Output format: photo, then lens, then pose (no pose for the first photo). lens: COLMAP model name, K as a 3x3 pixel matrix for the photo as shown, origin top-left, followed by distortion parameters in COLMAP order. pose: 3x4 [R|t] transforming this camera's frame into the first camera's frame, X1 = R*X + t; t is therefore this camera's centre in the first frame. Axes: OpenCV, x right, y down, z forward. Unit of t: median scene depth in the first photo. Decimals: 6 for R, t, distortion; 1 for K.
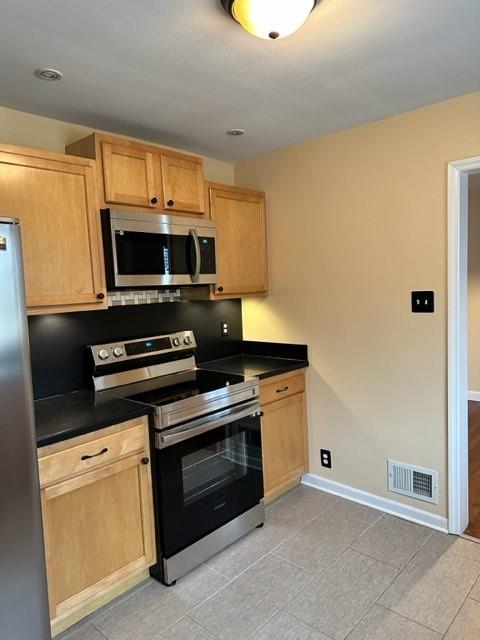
lens RADIAL K [[437.3, 0, 240.0], [0, 437.3, 320.0], [0, 0, 1]] dist [-0.005952, -0.003632]
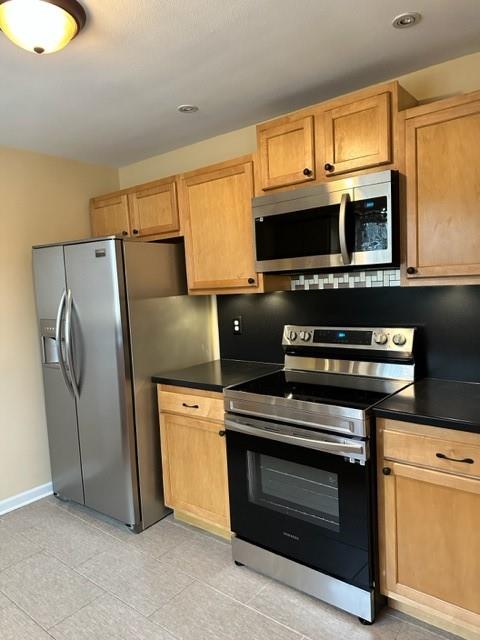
lens RADIAL K [[447.9, 0, 241.6], [0, 447.9, 322.5], [0, 0, 1]] dist [0.082197, -0.108961]
pose [[0.074995, 0.139576, -0.987367, 0.732185], [-0.033292, 0.989954, 0.137414, -0.095428], [0.996628, 0.022566, 0.078889, 0.804828]]
